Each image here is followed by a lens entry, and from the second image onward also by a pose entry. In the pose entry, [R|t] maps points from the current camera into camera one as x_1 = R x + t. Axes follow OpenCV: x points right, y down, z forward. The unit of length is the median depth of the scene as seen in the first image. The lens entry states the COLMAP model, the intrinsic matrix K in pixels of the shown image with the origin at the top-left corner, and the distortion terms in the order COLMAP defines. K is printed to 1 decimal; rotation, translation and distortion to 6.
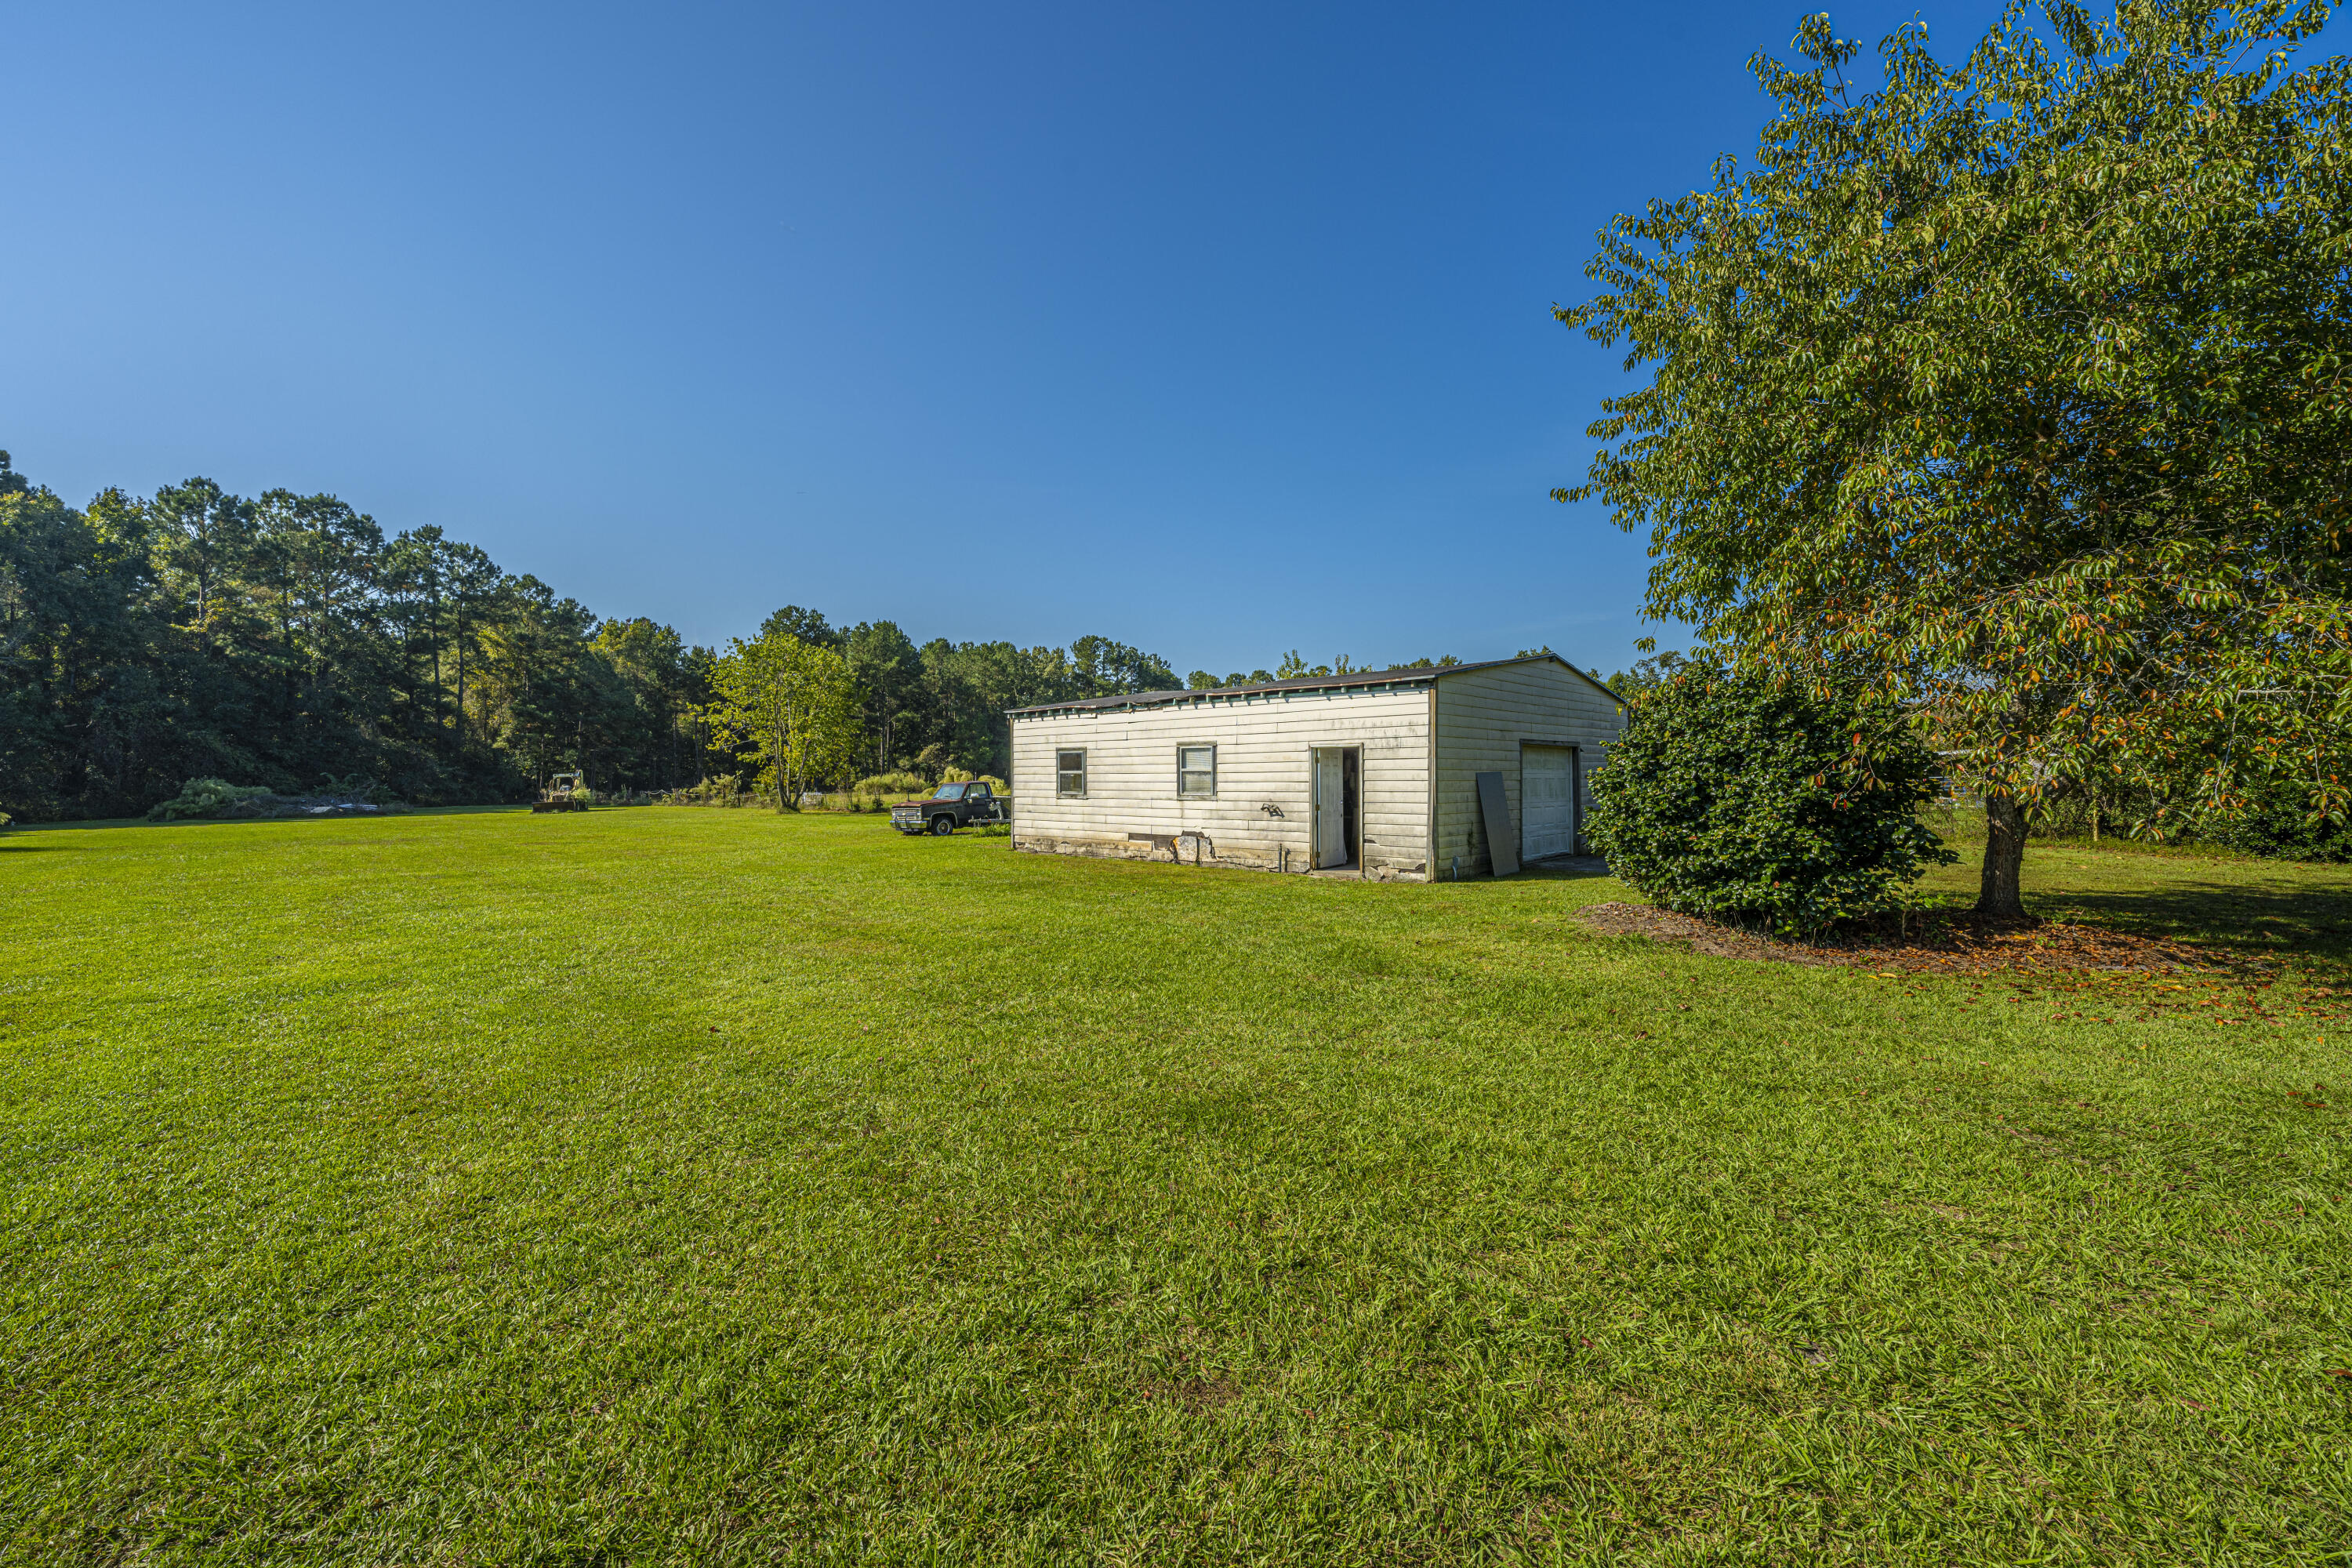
lens RADIAL K [[939.7, 0, 1170.2], [0, 939.7, 780.1], [0, 0, 1]] dist [0.000327, -0.000162]
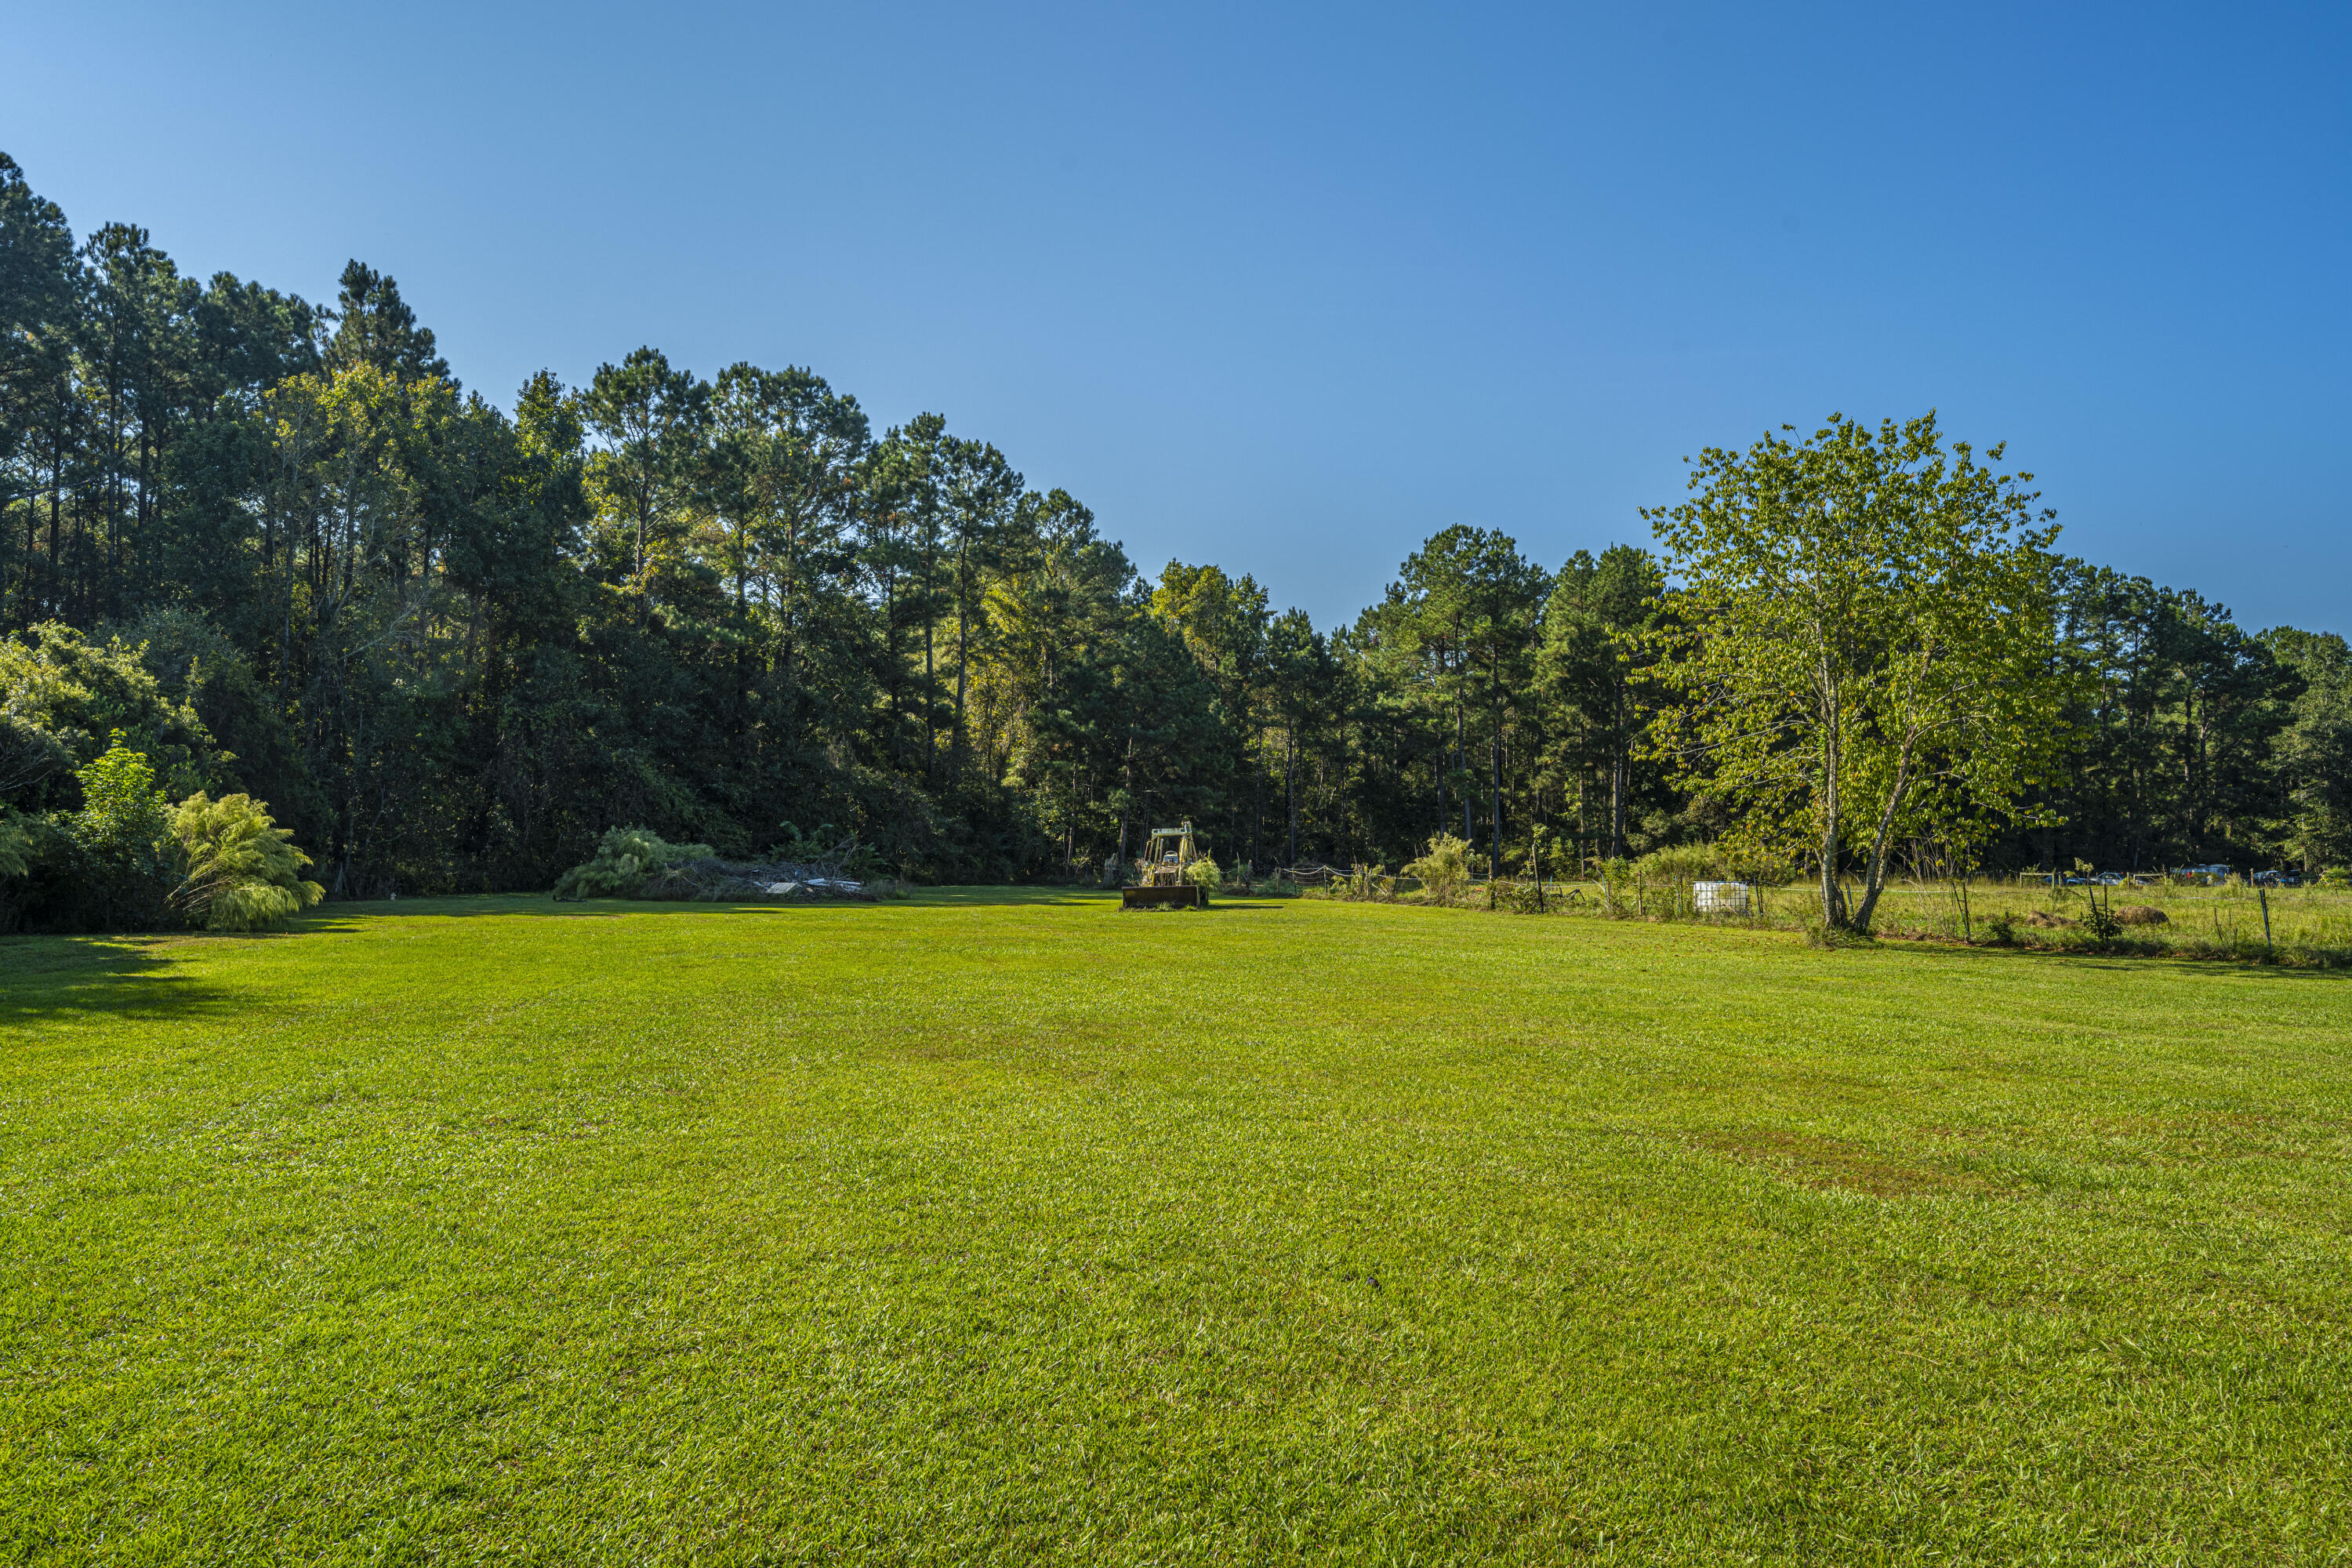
lens RADIAL K [[1548.1, 0, 1180.5], [0, 1548.1, 786.8], [0, 0, 1]] dist [-0.024125, 0.001188]
pose [[0.891830, 0.000595, -0.452371, -0.211041], [-0.021372, 0.998938, -0.040821, 0.003252], [0.451866, 0.046073, 0.890895, 0.219614]]
